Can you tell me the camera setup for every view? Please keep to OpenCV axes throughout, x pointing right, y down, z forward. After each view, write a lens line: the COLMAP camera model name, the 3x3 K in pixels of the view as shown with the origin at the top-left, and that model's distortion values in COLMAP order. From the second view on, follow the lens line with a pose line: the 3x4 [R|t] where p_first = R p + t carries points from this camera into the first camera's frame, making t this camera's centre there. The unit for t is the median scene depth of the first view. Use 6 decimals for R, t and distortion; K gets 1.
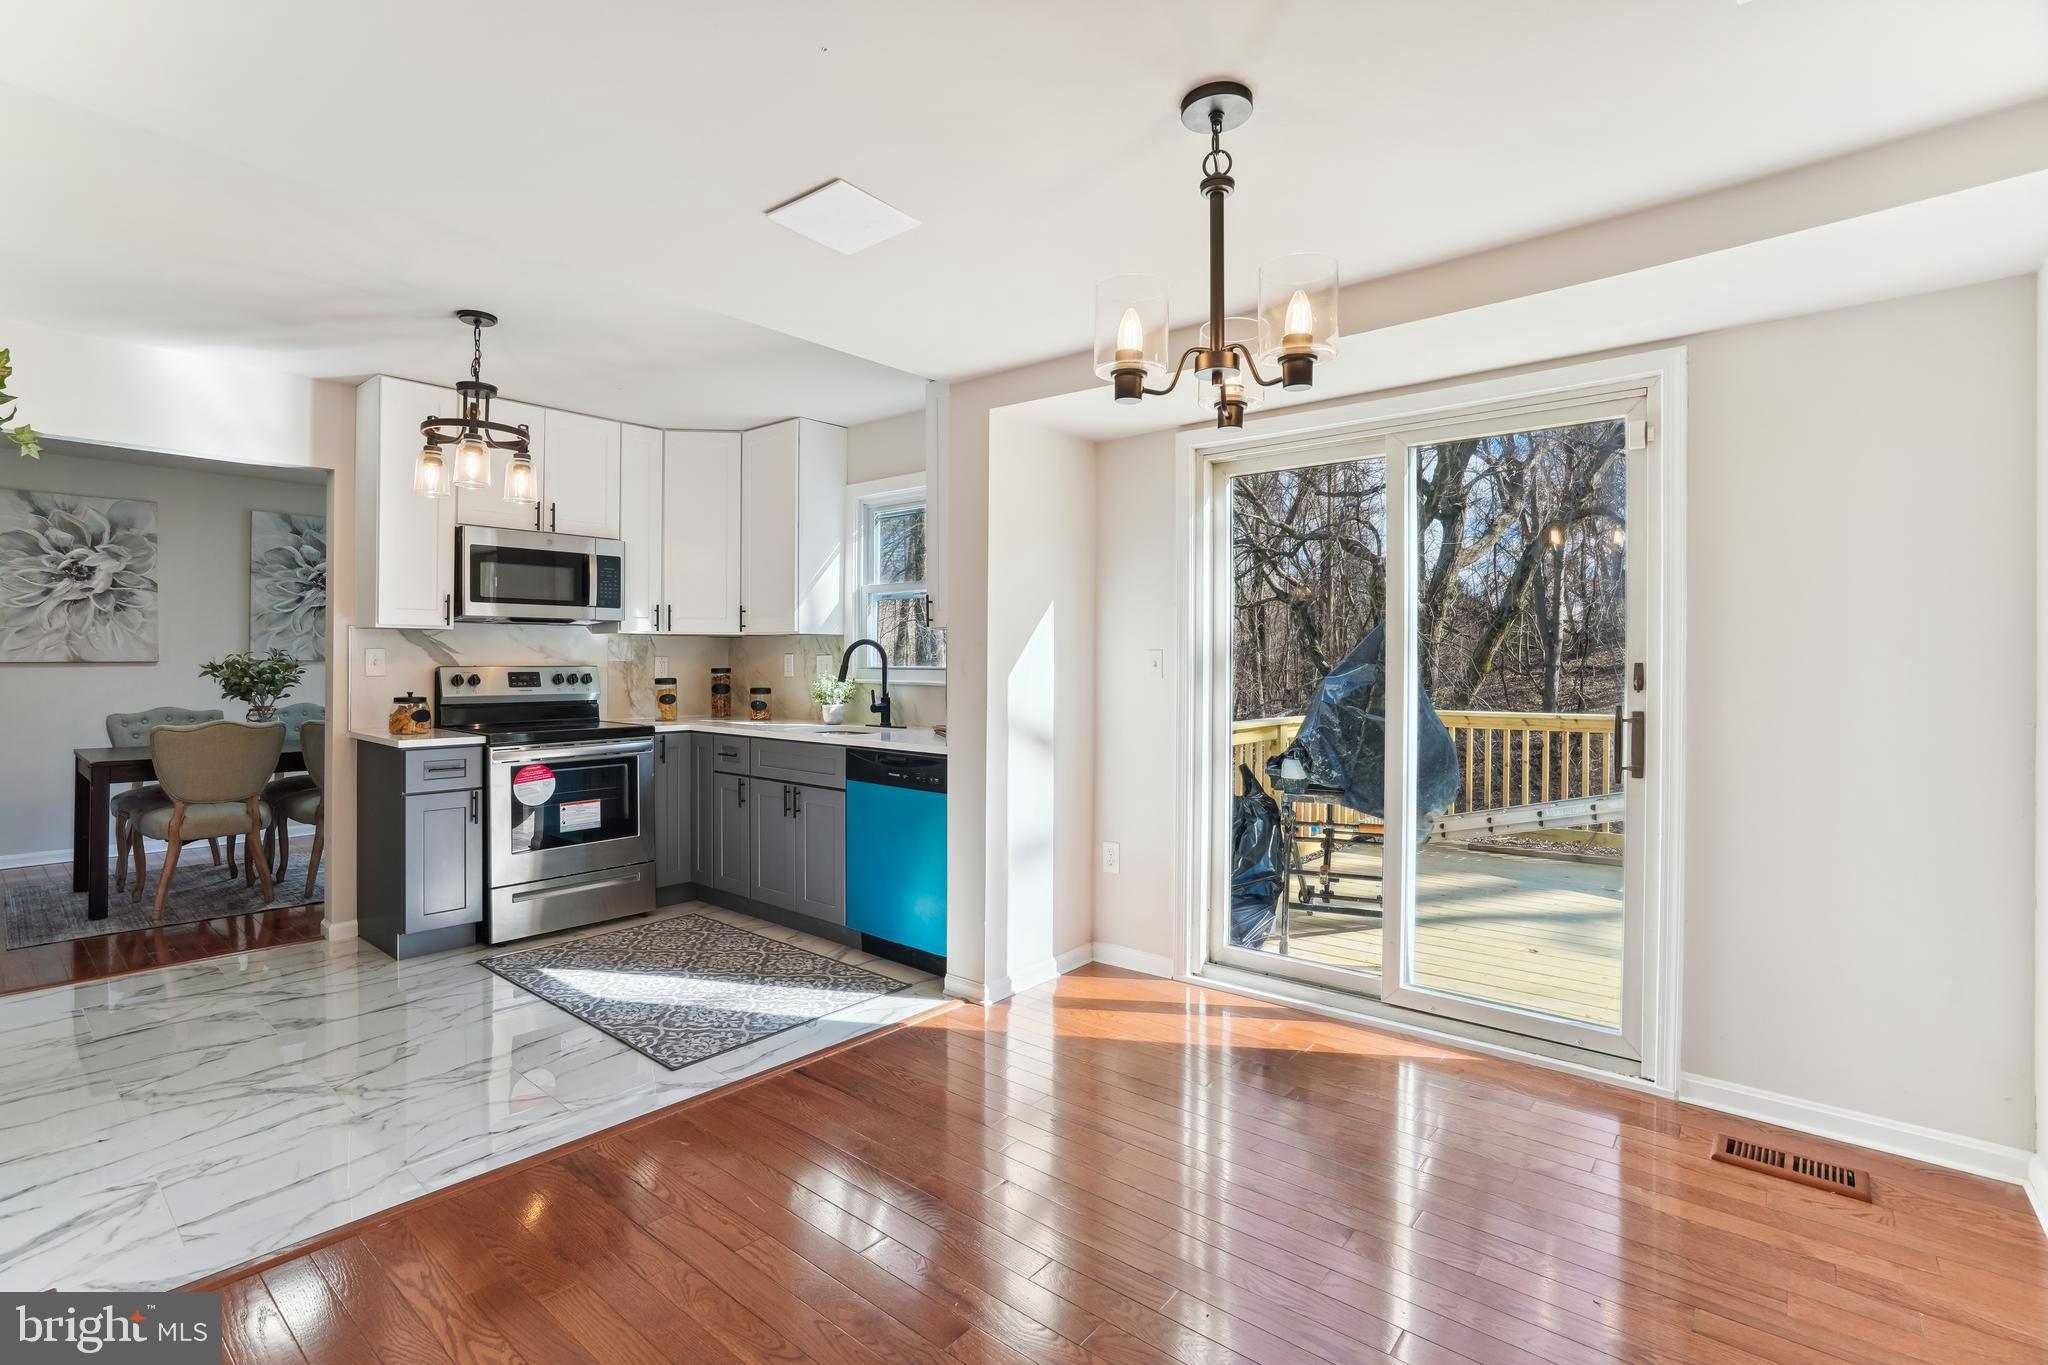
lens RADIAL K [[945.0, 0, 997.4], [0, 945.0, 673.2], [0, 0, 1]] dist [-0.026686, 0.016051]
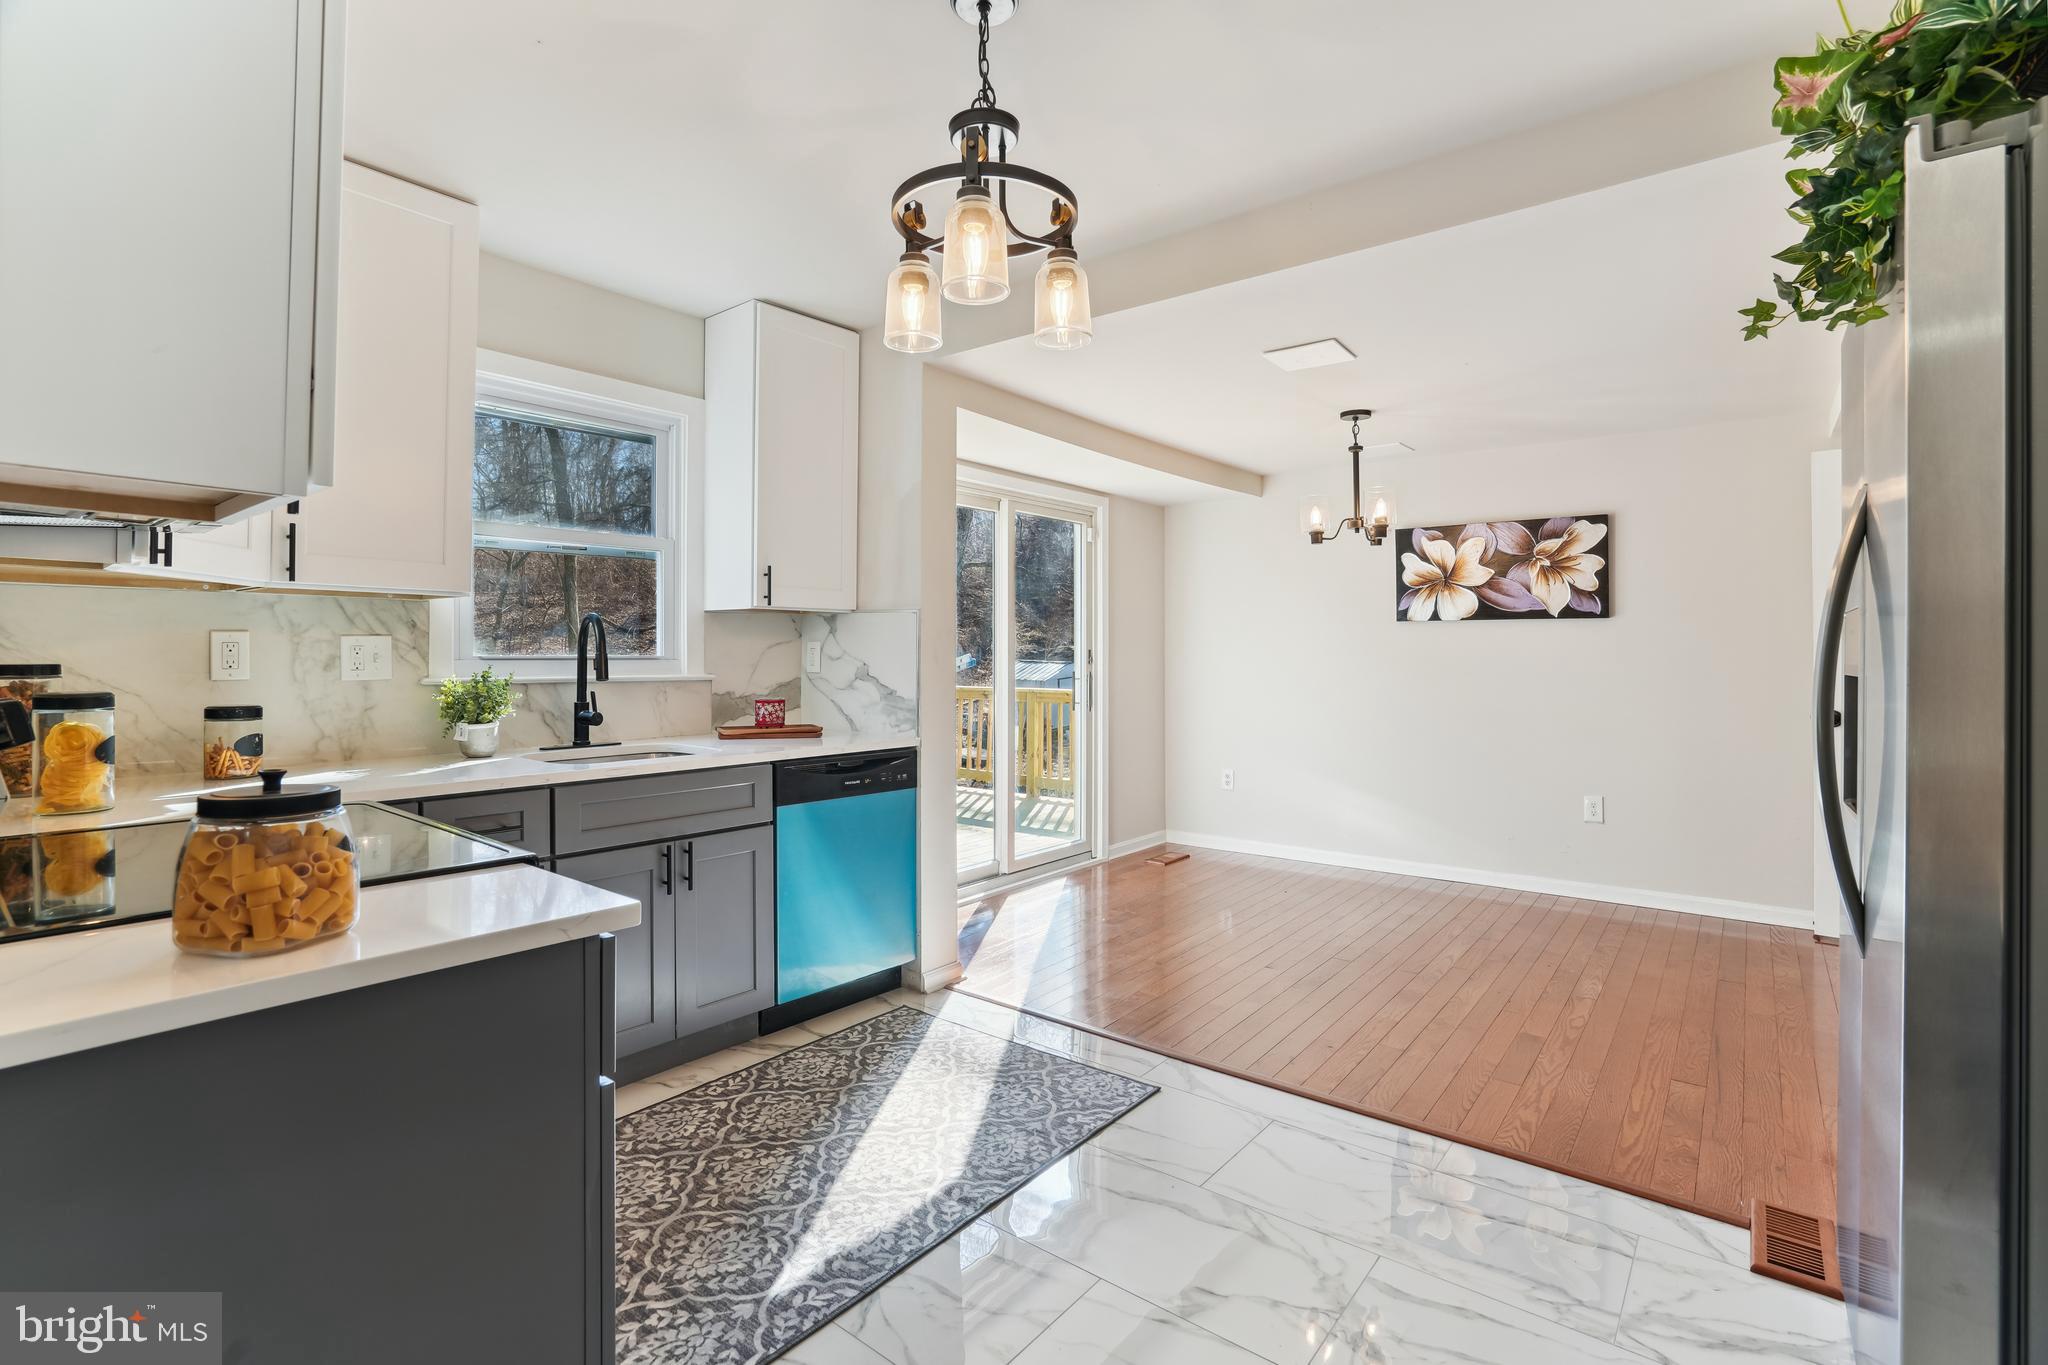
lens RADIAL K [[945.0, 0, 996.9], [0, 945.0, 652.5], [0, 0, 1]] dist [-0.026686, 0.016051]
pose [[-0.013169, -0.003411, 0.999907, -0.743579], [0.015830, 0.999868, 0.003620, -0.006295], [-0.999788, 0.015877, -0.013114, 0.688511]]
